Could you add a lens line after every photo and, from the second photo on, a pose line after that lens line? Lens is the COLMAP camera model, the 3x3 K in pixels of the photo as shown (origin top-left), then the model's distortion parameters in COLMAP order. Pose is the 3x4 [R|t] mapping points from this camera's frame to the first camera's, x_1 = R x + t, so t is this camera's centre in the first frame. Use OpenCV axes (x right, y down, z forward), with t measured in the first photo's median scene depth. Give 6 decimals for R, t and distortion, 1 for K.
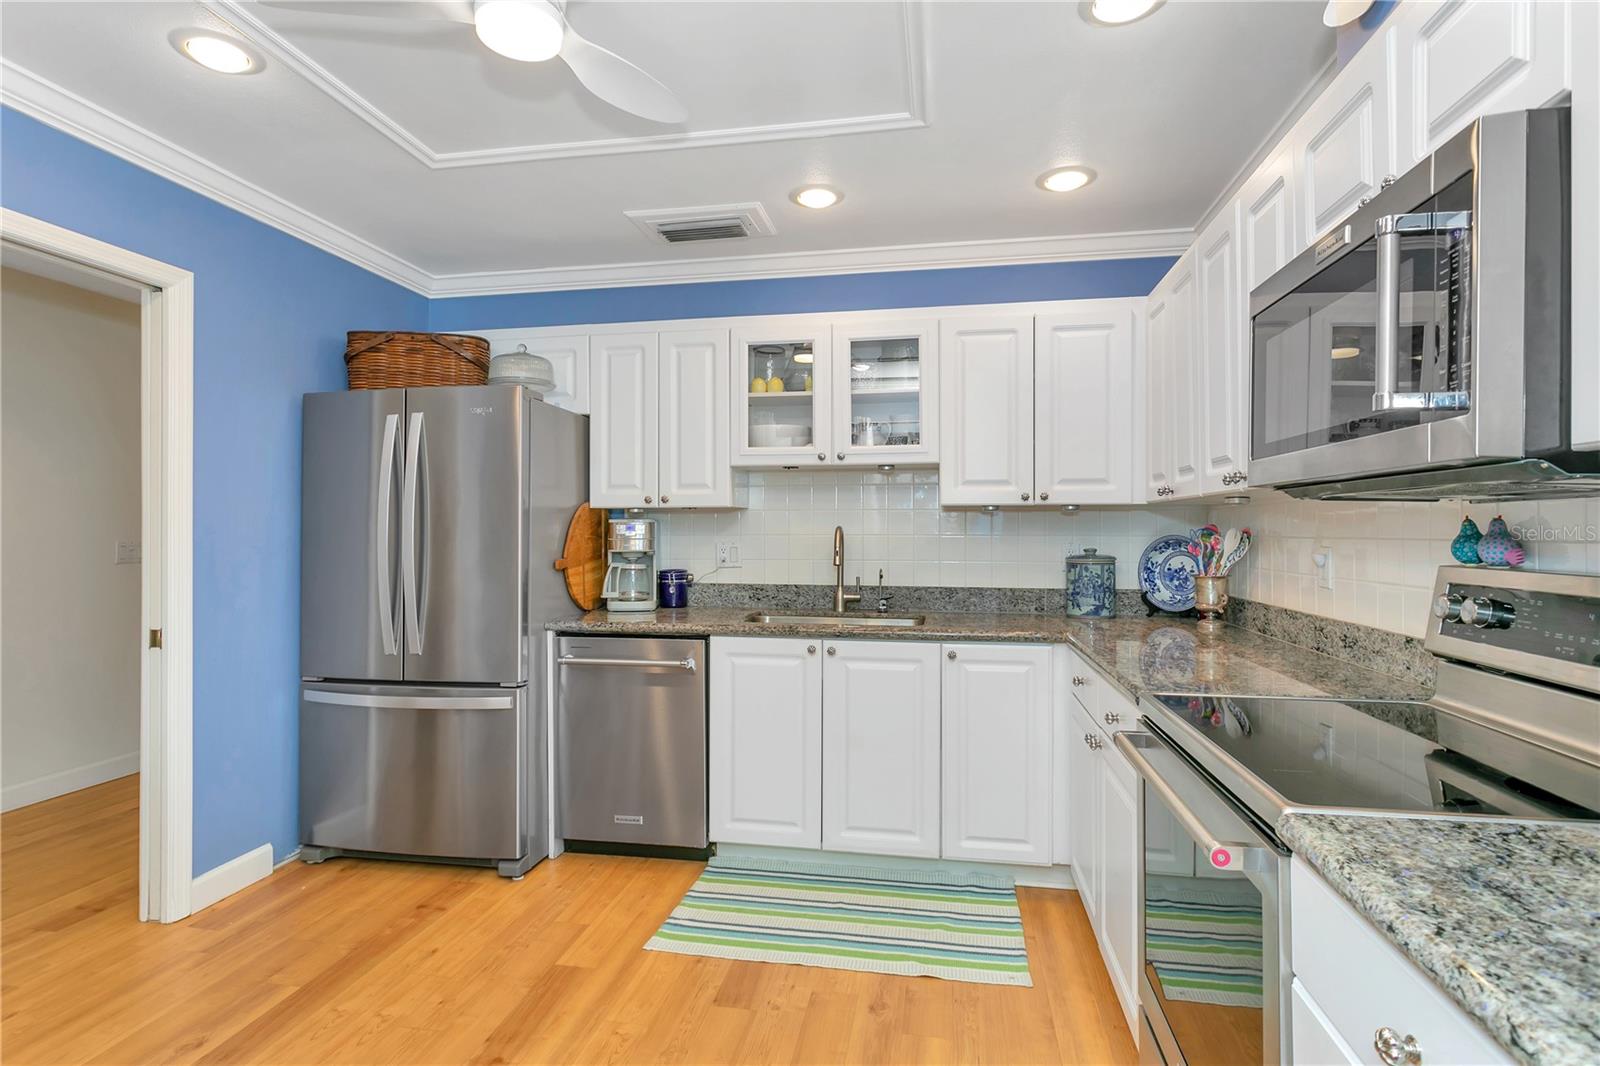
lens RADIAL K [[782.6, 0, 745.0], [0, 782.6, 518.9], [0, 0, 1]] dist [-0.012257, 0.004892]
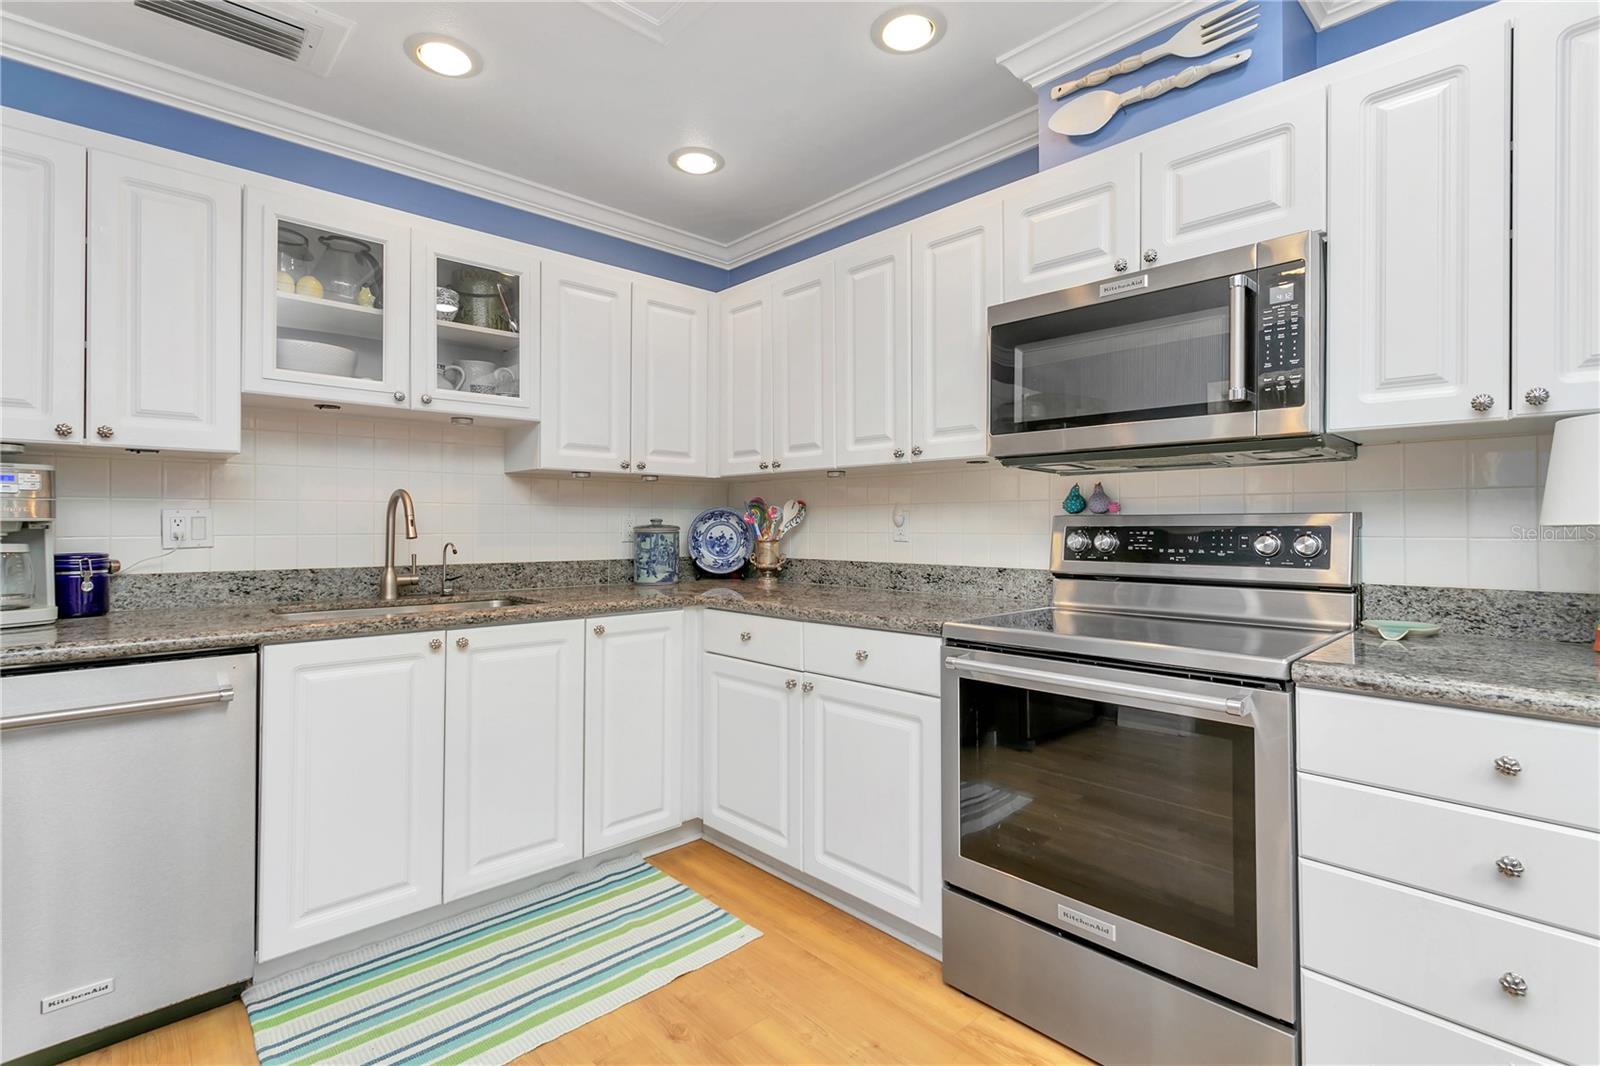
lens RADIAL K [[767.1, 0, 767.6], [0, 767.1, 510.9], [0, 0, 1]] dist [0.004250, 0.000528]
pose [[0.582718, 0.018321, 0.812468, -0.316839], [-0.016454, 0.999807, -0.010744, 0.036580], [-0.812508, -0.007107, 0.582907, 0.282107]]
